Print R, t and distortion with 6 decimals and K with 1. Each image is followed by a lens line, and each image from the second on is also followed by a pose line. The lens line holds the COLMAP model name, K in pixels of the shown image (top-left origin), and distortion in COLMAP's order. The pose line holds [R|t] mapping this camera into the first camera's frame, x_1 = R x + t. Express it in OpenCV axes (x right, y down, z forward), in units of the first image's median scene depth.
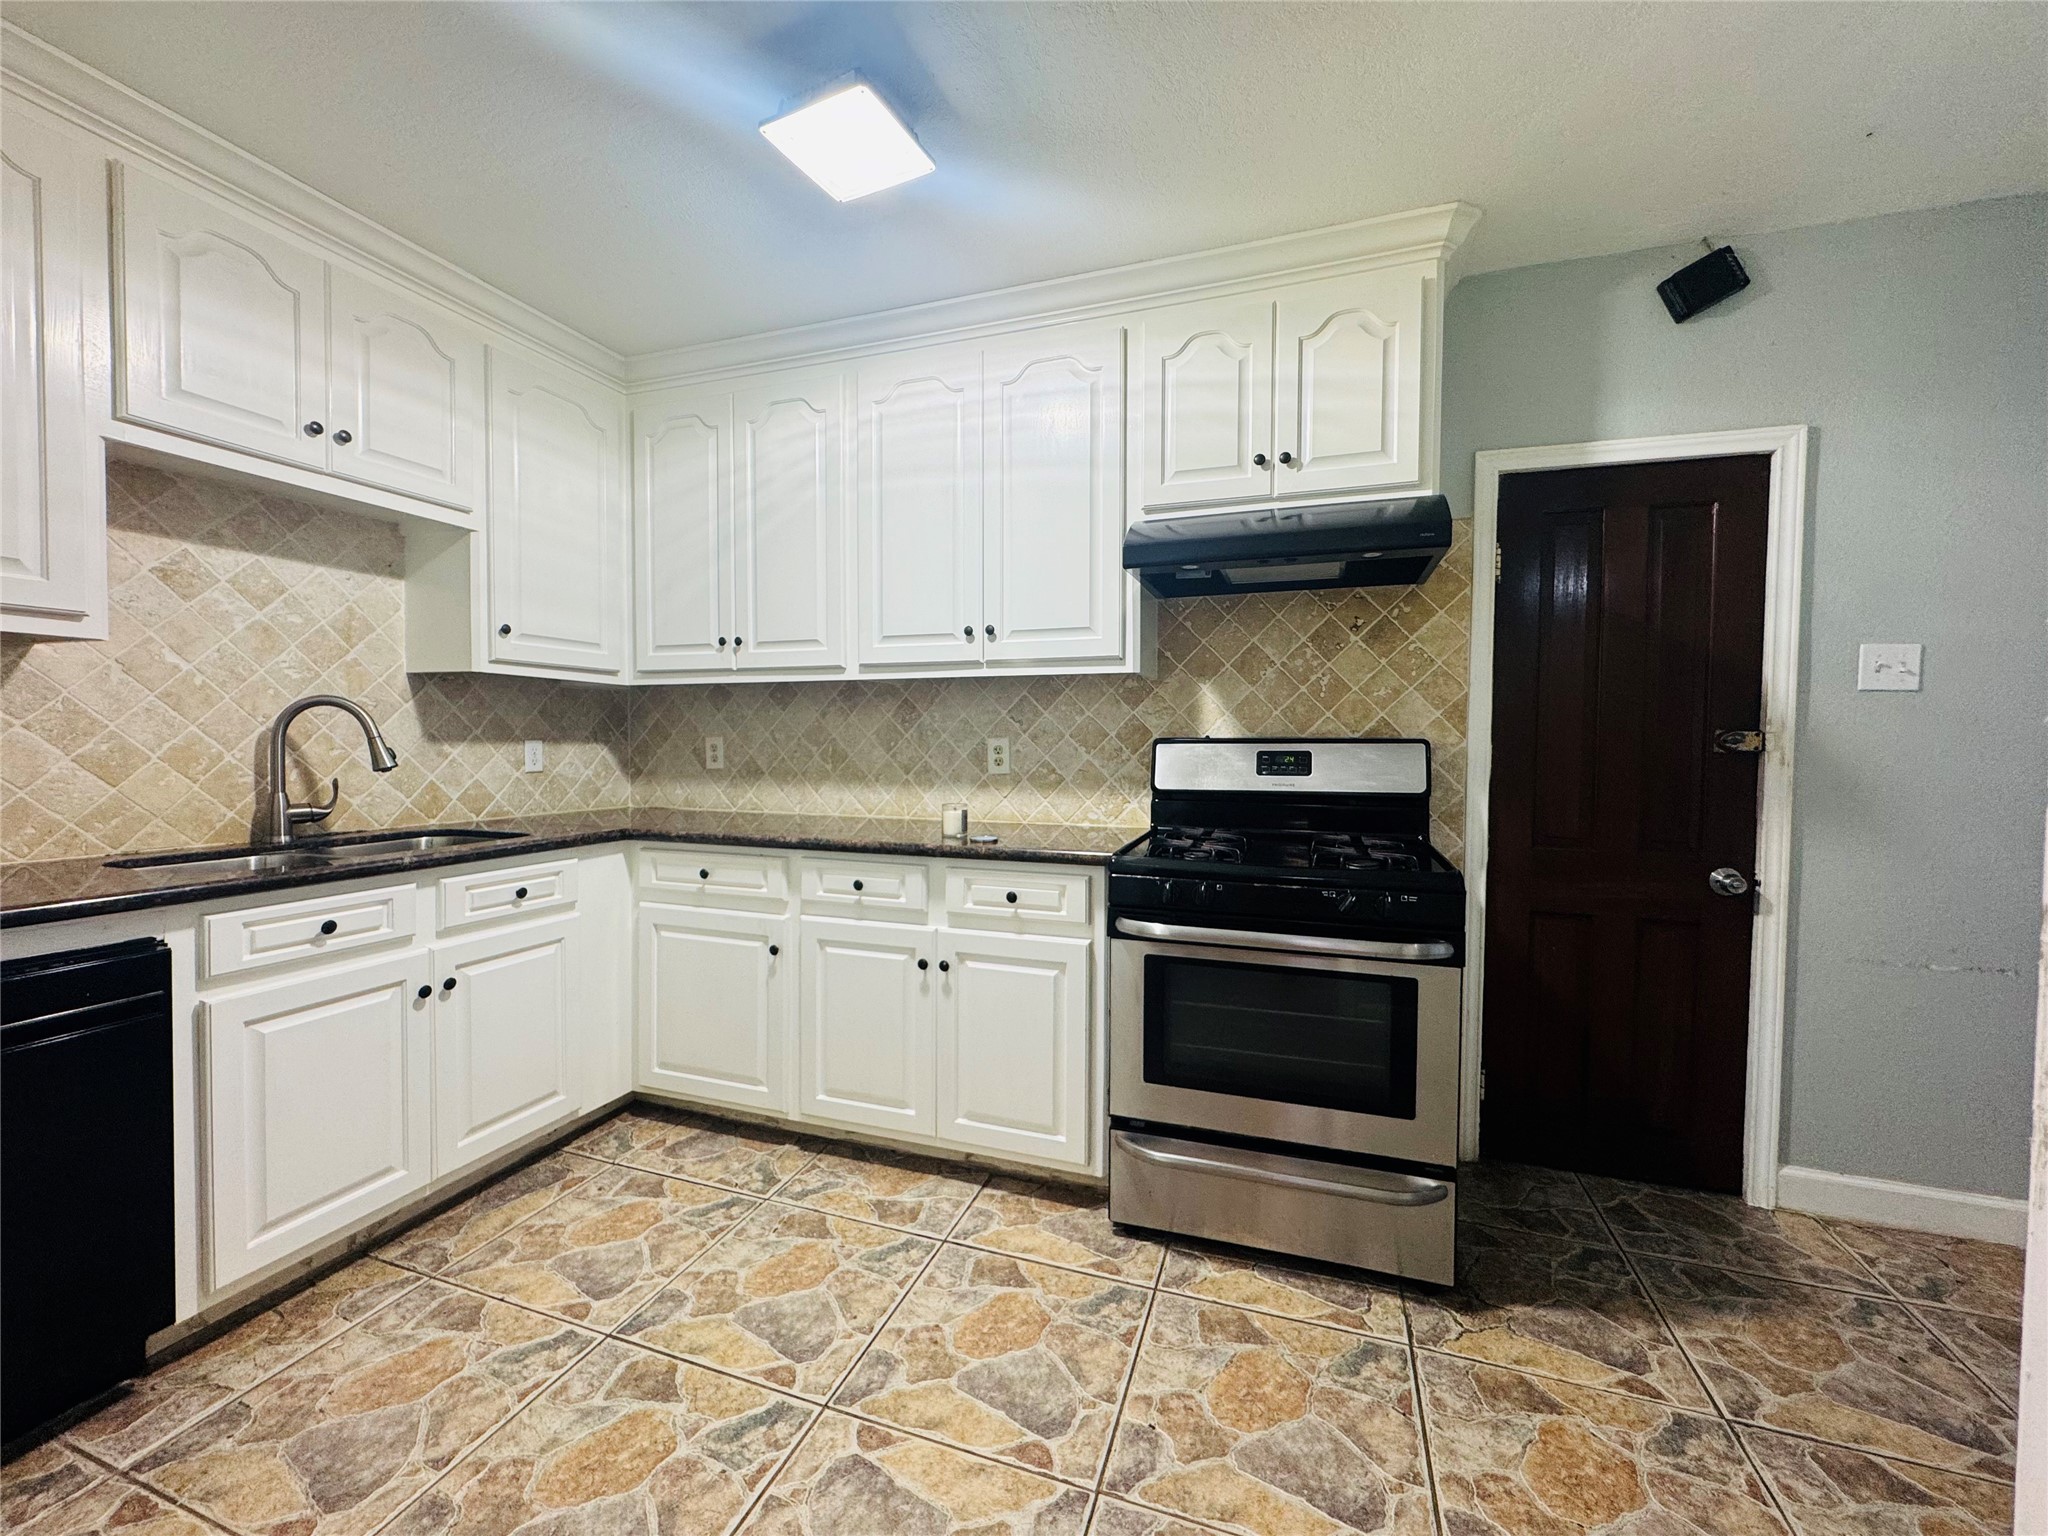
lens RADIAL K [[826.5, 0, 1012.0], [0, 826.5, 764.3], [0, 0, 1]] dist [-0.002283, -0.000119]
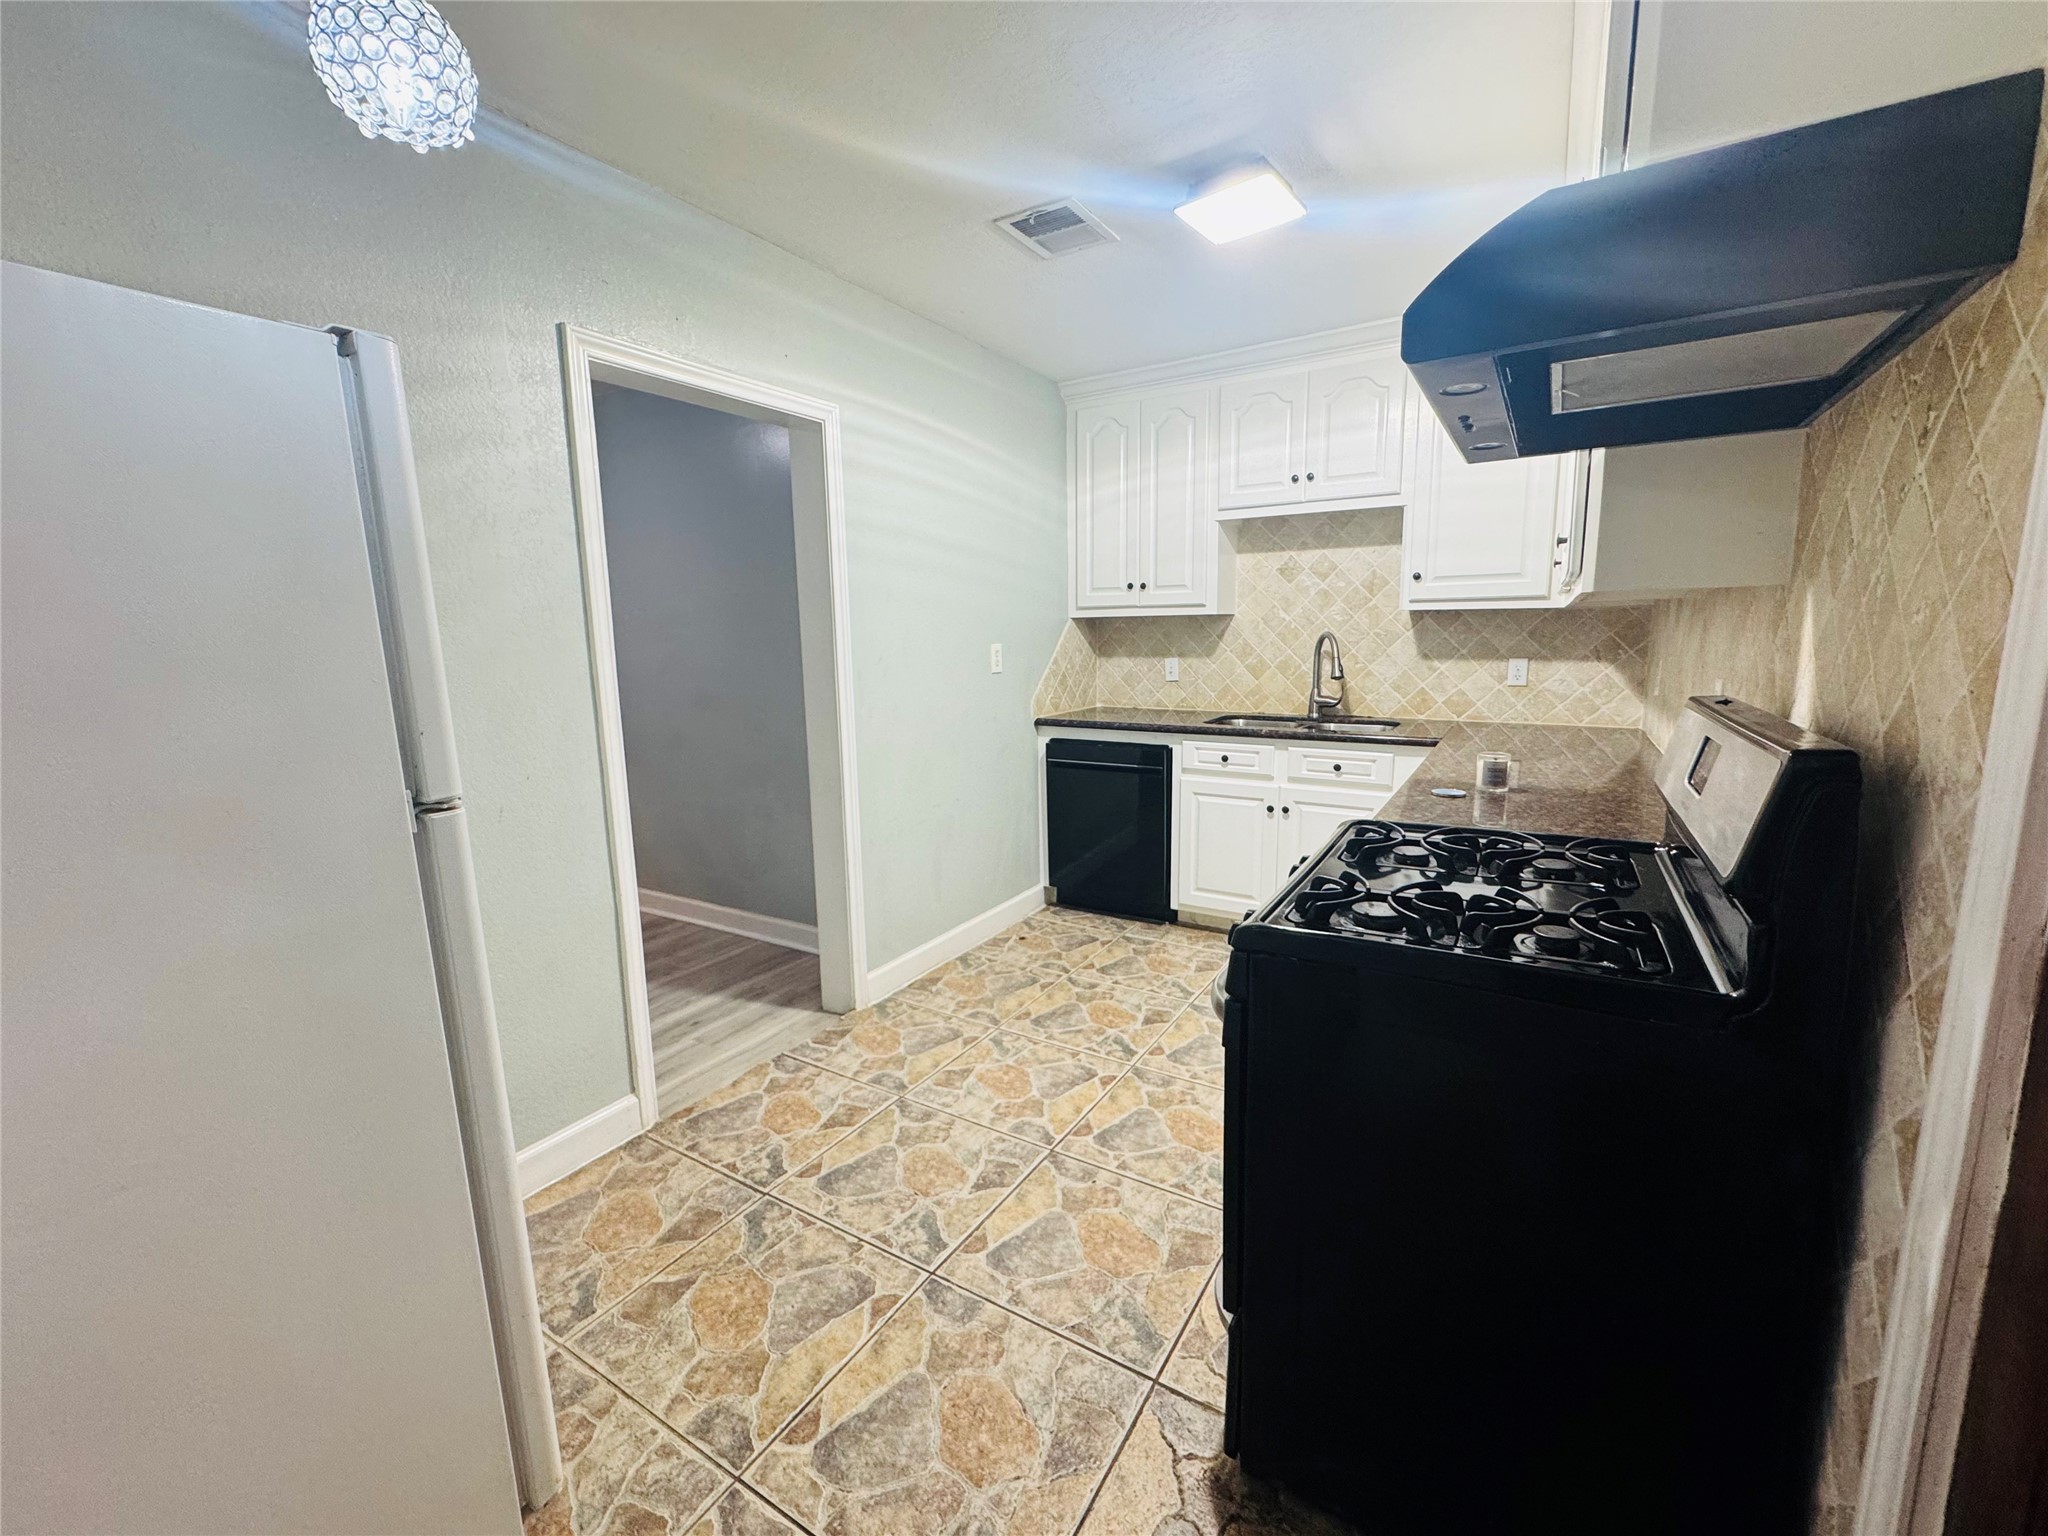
lens RADIAL K [[826.5, 0, 1012.0], [0, 826.5, 764.3], [0, 0, 1]] dist [-0.002283, -0.000119]
pose [[-0.217098, 0.155441, -0.963694, 0.999048], [-0.012320, 0.986725, 0.161931, -0.085597], [0.976072, 0.047028, -0.212301, 0.780990]]
